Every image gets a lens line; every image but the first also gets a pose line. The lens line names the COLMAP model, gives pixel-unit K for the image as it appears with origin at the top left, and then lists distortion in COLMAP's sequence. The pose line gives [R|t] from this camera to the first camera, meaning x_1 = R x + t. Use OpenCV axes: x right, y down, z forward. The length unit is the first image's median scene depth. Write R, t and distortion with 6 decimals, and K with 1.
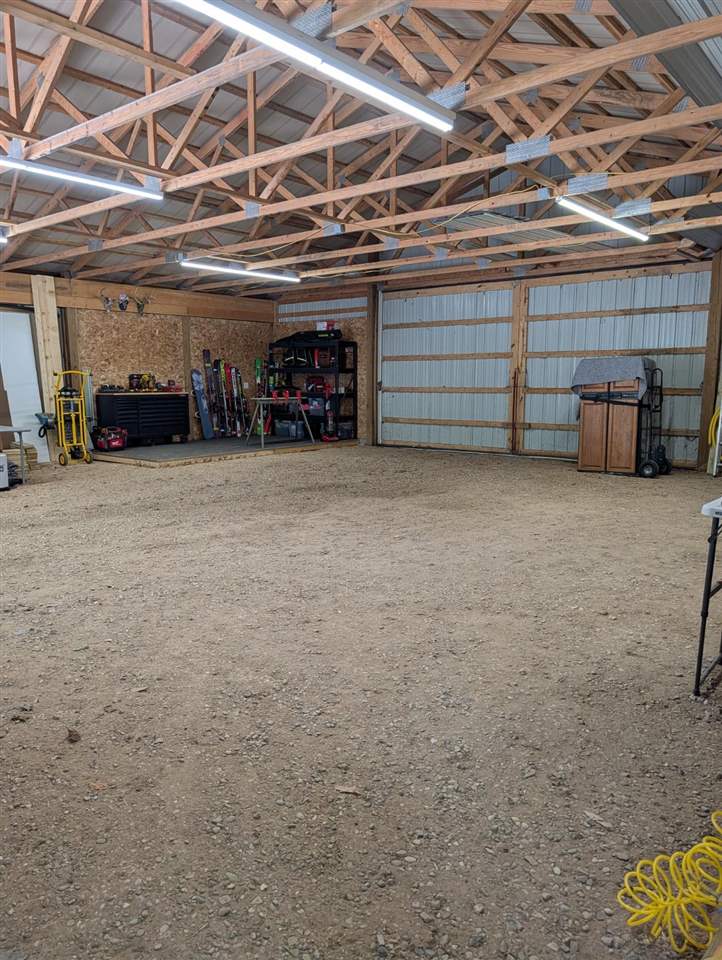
lens RADIAL K [[710.4, 0, 361.0], [0, 710.4, 480.0], [0, 0, 1]] dist [0.004915, 0.000534]
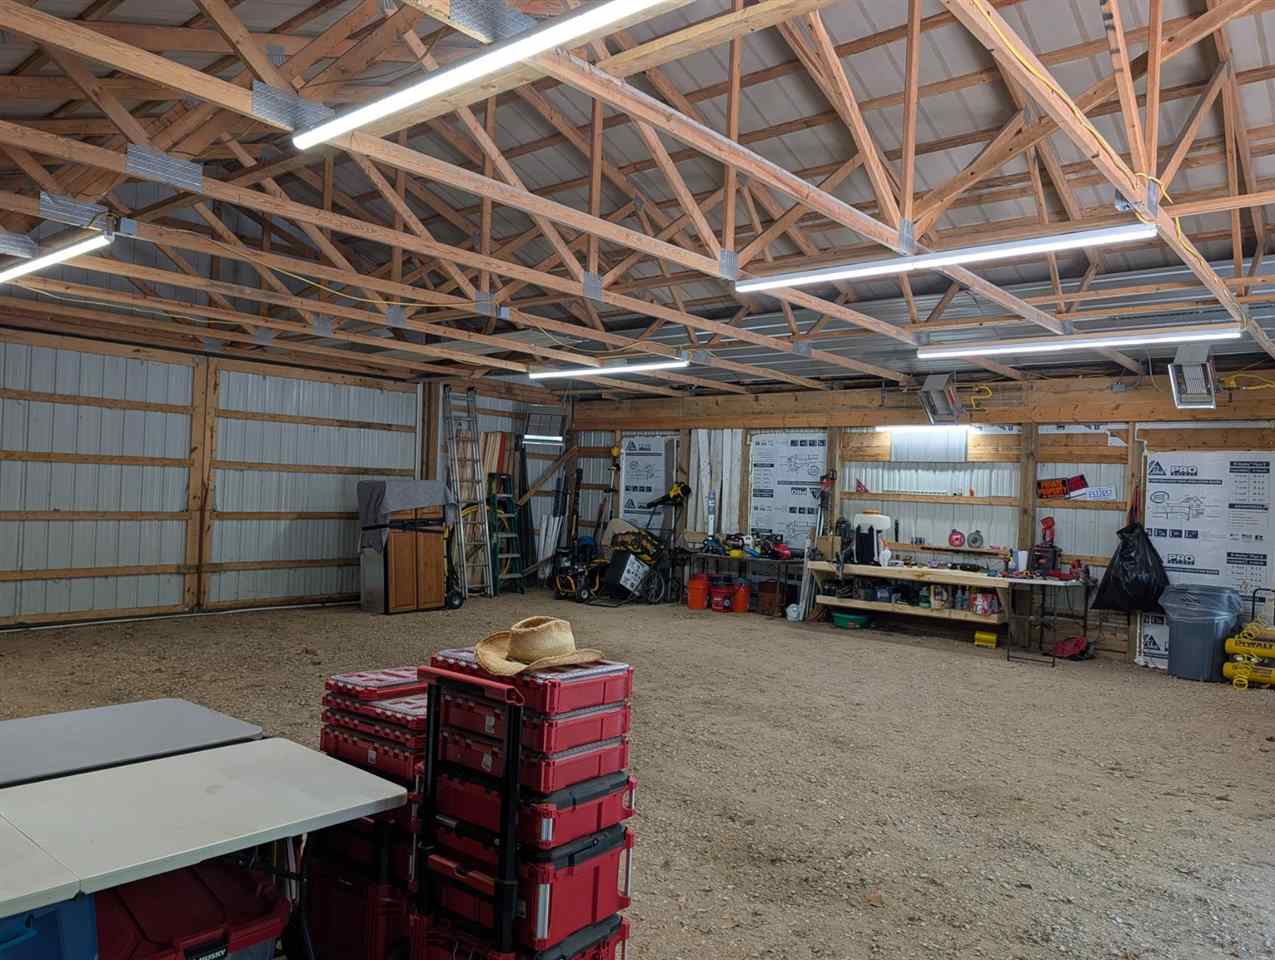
lens RADIAL K [[910.1, 0, 638.0], [0, 910.1, 489.2], [0, 0, 1]] dist [0.000815, -0.003277]
pose [[0.016239, 0.003519, 0.999862, -0.695659], [0.109284, 0.993997, -0.005273, -0.111373], [-0.993878, 0.109355, 0.015757, 0.629343]]
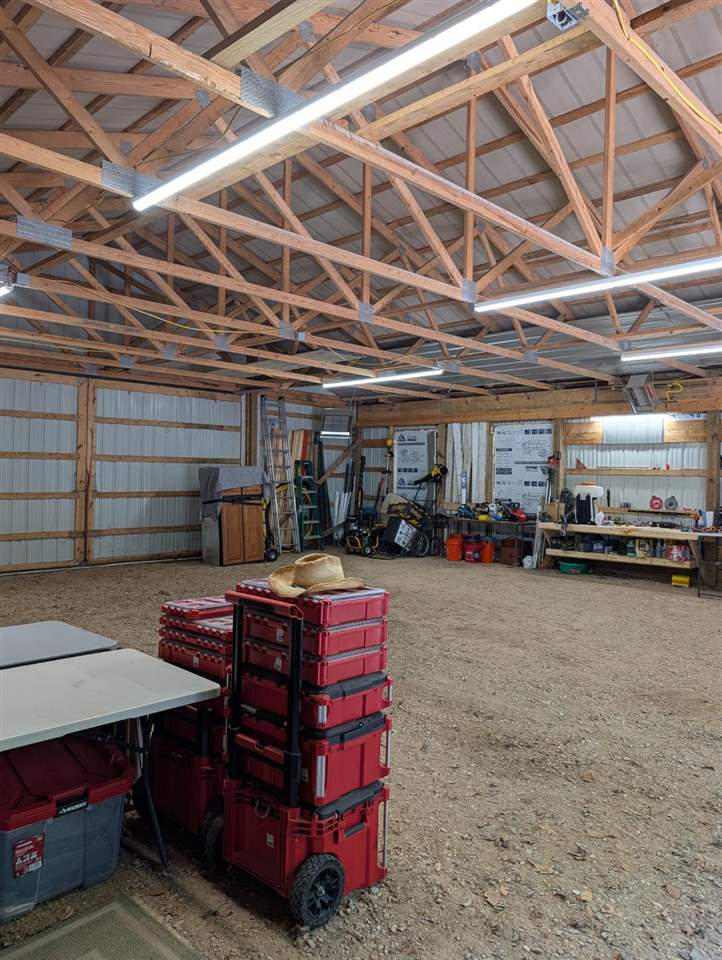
lens RADIAL K [[686.2, 0, 361.0], [0, 686.2, 480.0], [0, 0, 1]] dist [0.000449, -0.000984]
pose [[0.091269, -0.004219, 0.995817, -0.689826], [0.127073, 0.991865, -0.007444, -0.102977], [-0.987685, 0.127221, 0.091063, 0.622258]]
